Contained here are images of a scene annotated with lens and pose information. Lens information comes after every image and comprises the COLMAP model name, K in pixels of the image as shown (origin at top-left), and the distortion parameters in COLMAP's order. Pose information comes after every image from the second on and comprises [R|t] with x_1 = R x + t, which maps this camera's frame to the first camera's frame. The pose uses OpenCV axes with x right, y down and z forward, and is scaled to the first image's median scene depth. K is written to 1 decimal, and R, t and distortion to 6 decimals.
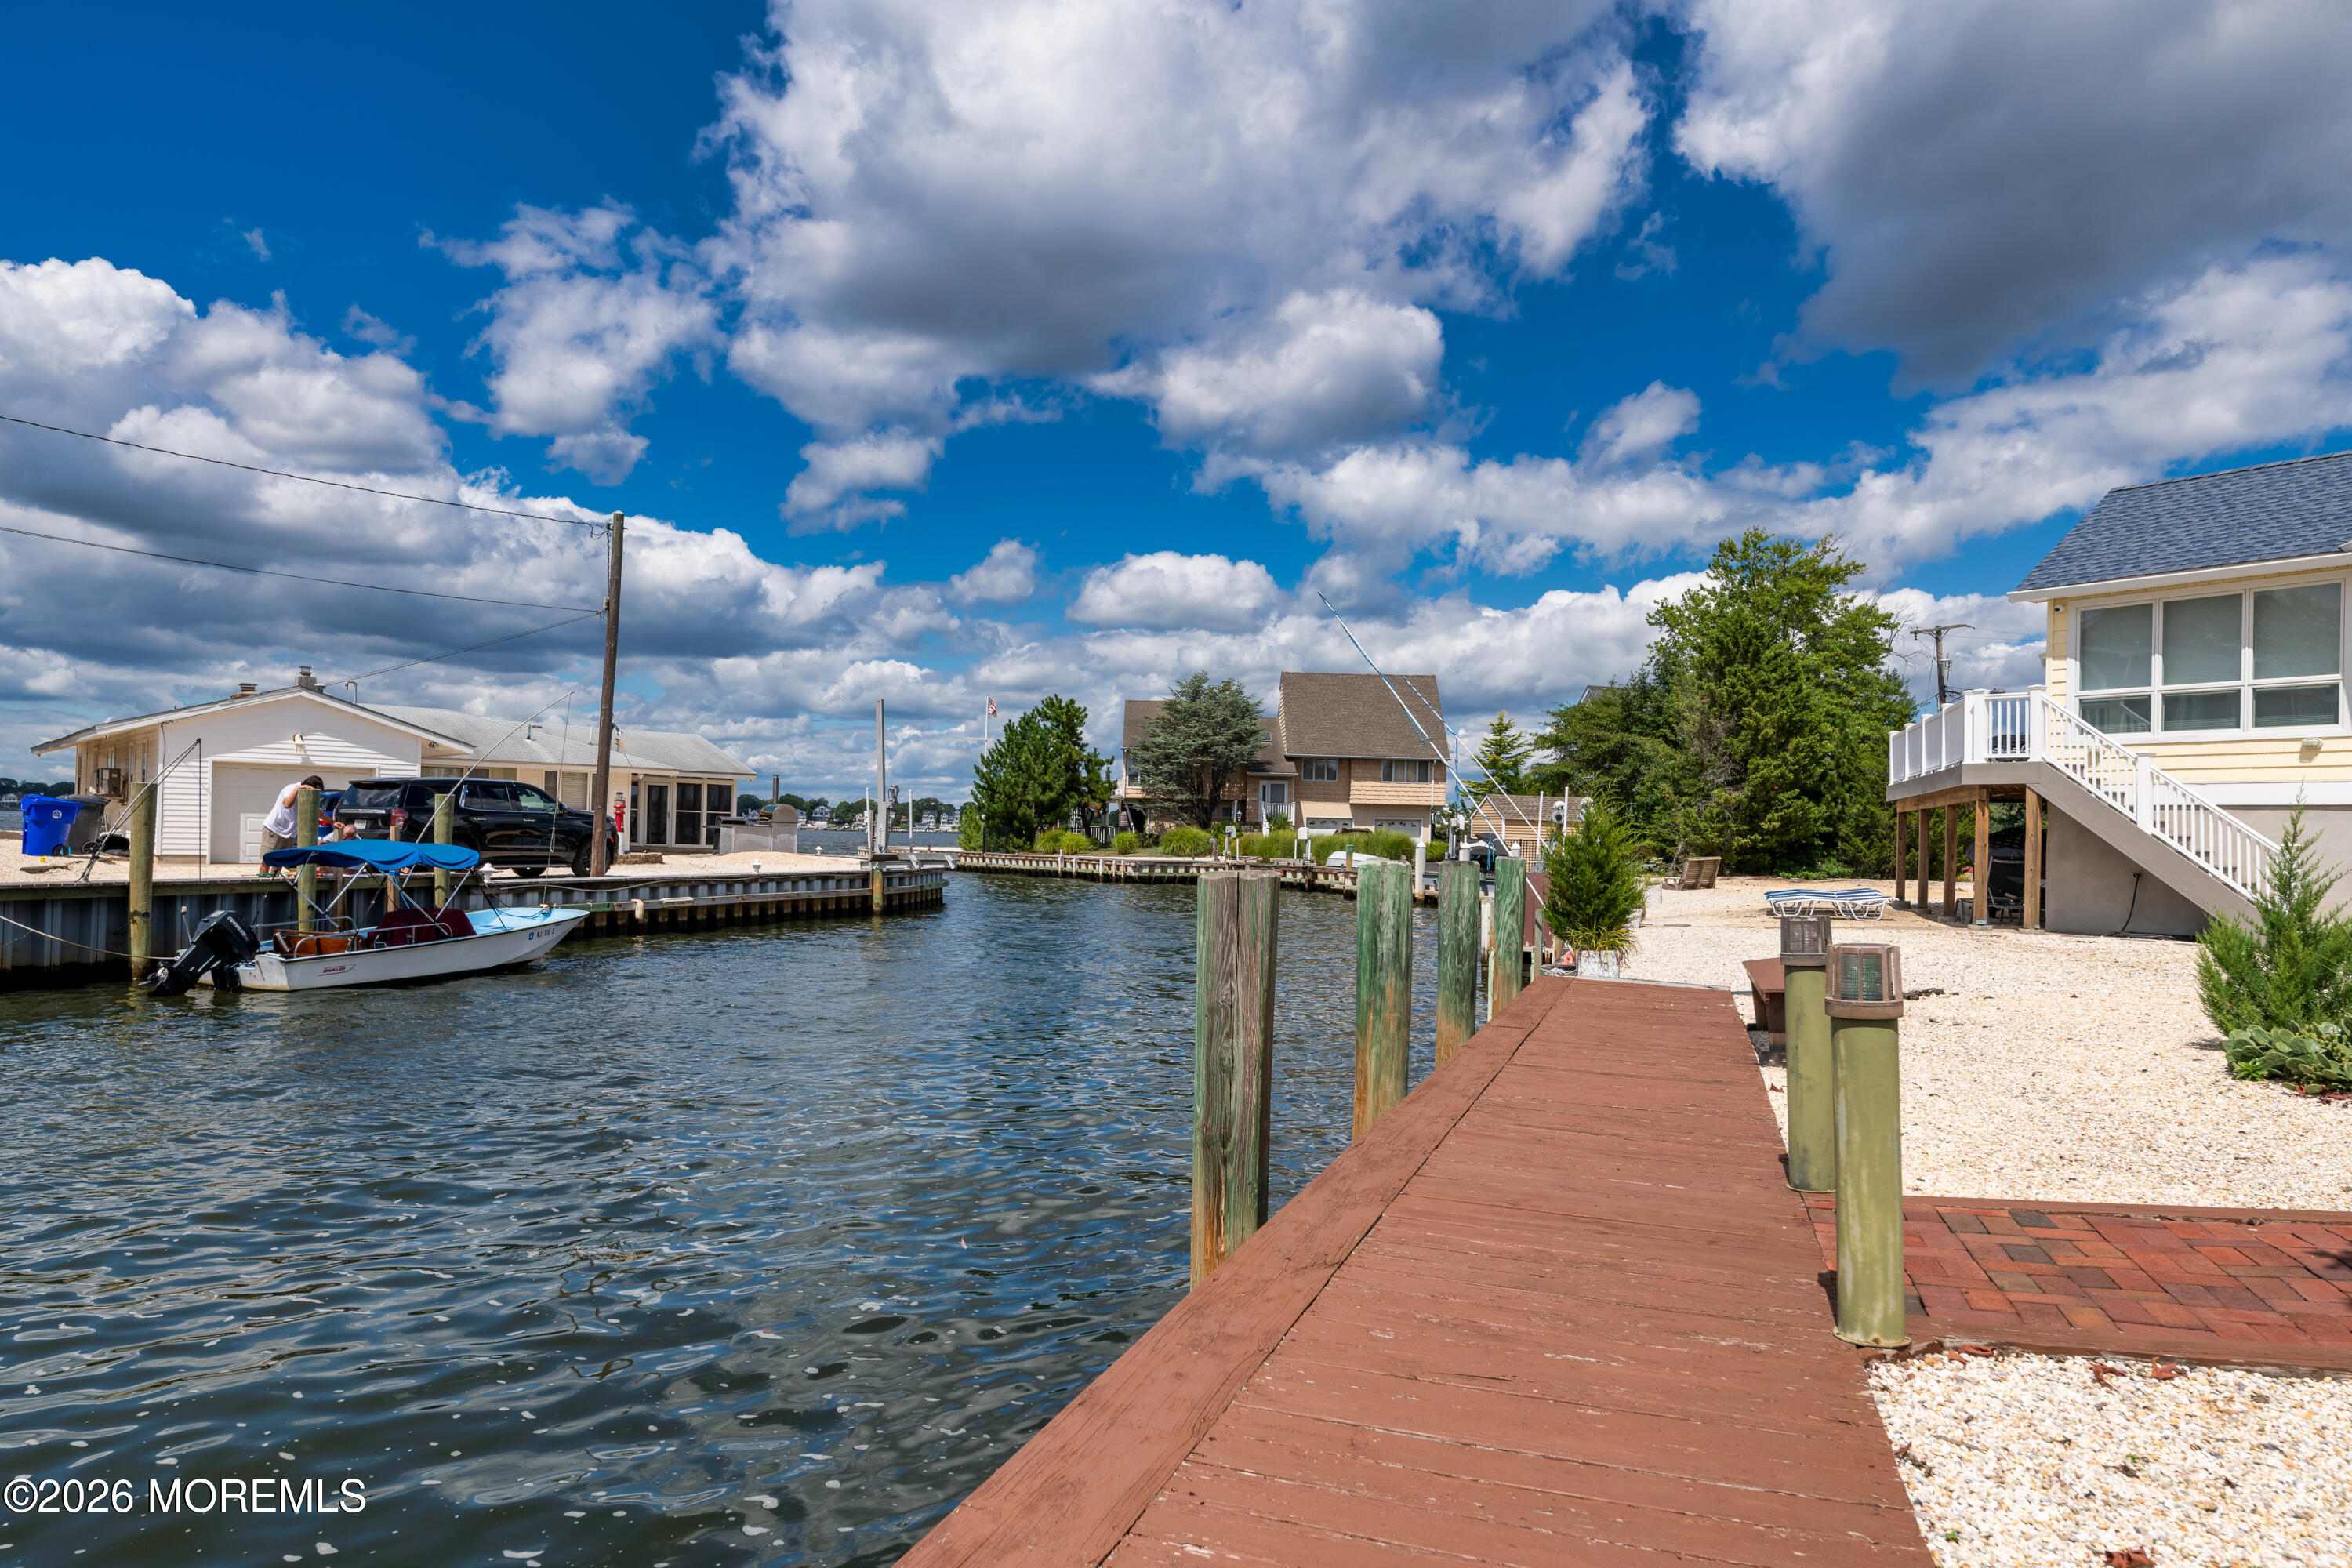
lens RADIAL K [[1526.4, 0, 1176.0], [0, 1526.4, 784.0], [0, 0, 1]] dist [0.019794, -0.000475]
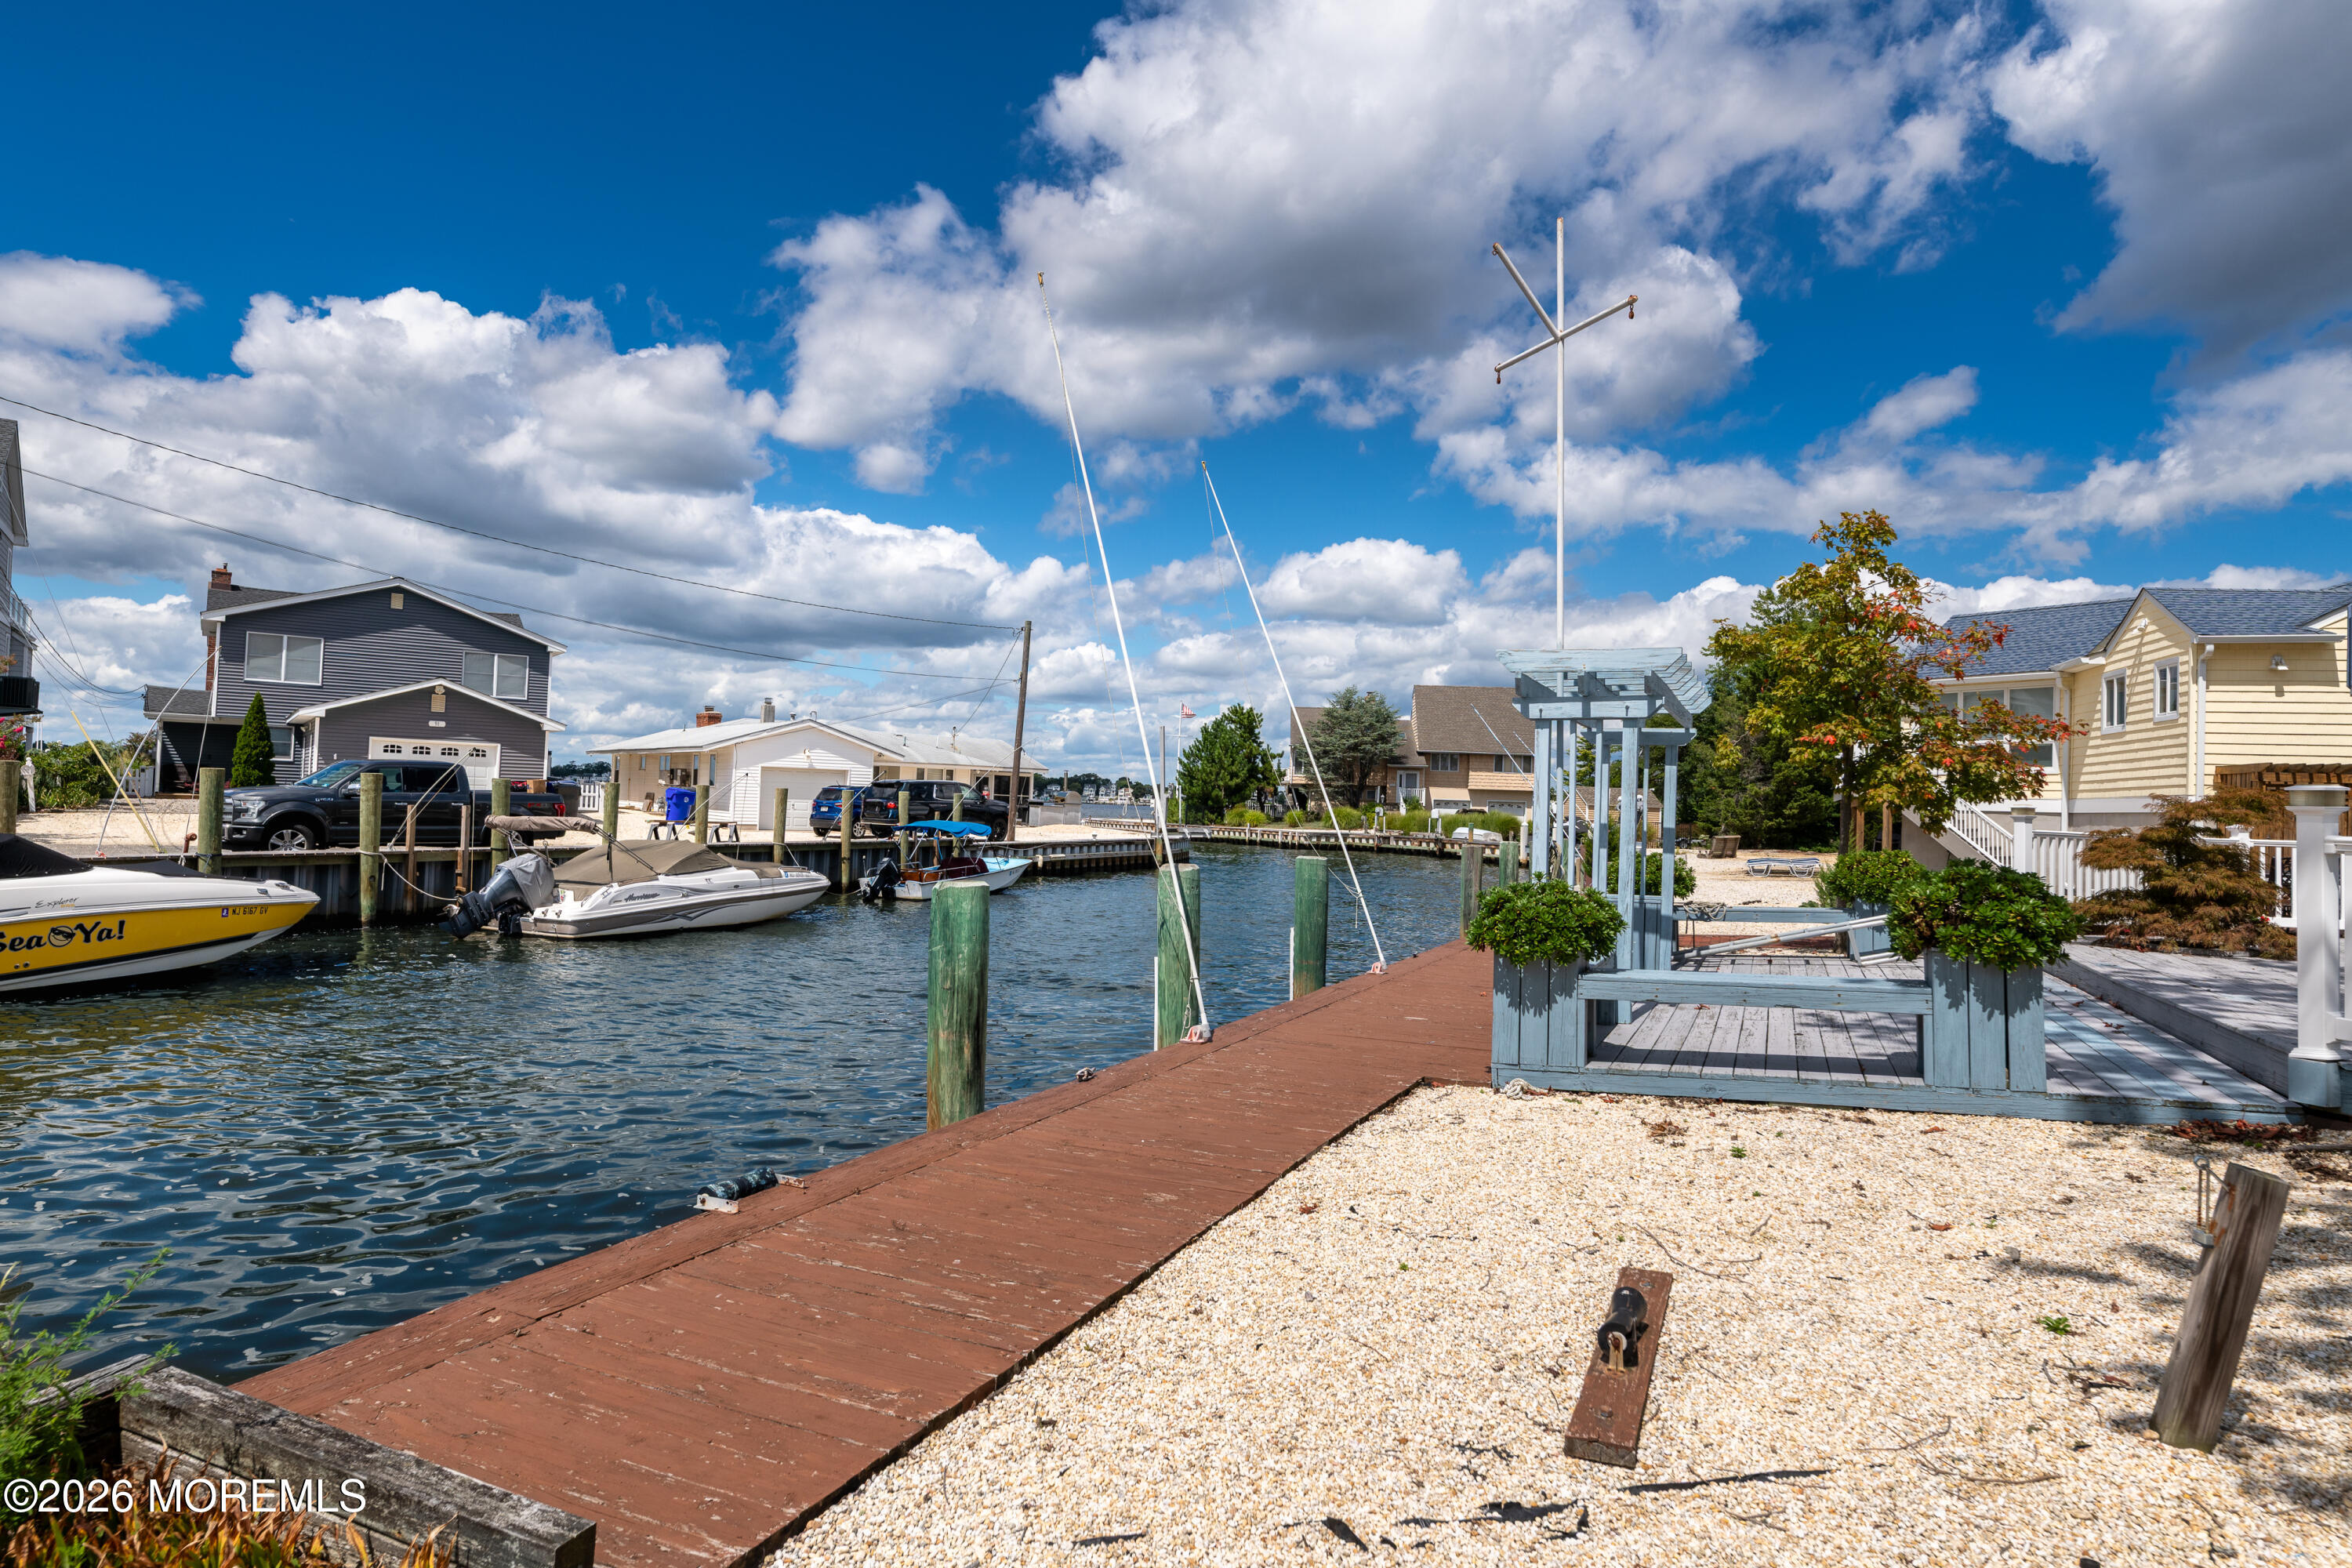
lens RADIAL K [[1323.7, 0, 1176.0], [0, 1323.7, 784.0], [0, 0, 1]] dist [0.000097, 0.001117]
pose [[0.995028, 0.007401, -0.099319, -0.022989], [-0.005820, 0.999852, 0.016202, -0.009335], [0.099424, -0.015543, 0.994924, -0.148597]]
